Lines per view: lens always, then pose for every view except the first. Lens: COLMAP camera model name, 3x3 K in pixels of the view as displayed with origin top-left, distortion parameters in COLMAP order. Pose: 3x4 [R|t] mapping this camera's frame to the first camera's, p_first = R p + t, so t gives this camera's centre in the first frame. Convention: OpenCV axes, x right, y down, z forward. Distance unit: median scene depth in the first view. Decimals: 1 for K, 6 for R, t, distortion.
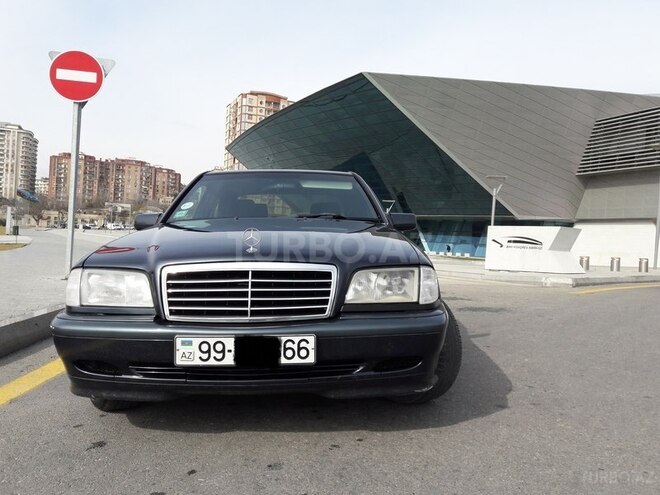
lens RADIAL K [[539.8, 0, 330.9], [0, 539.8, 247.4], [0, 0, 1]] dist [0.068494, -0.099073]
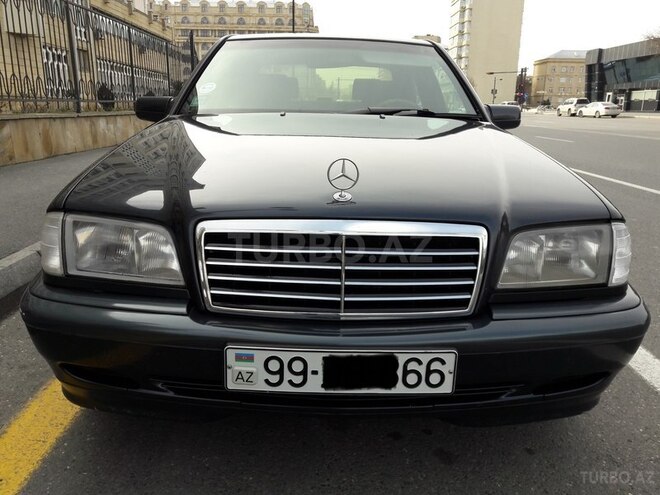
lens RADIAL K [[539.8, 0, 329.9], [0, 539.8, 246.2], [0, 0, 1]] dist [0.068494, -0.099073]
pose [[0.999354, 0.035342, -0.006528, -0.169652], [-0.032436, 0.965147, 0.259689, -0.102375], [0.015479, -0.259310, 0.965670, 0.449039]]
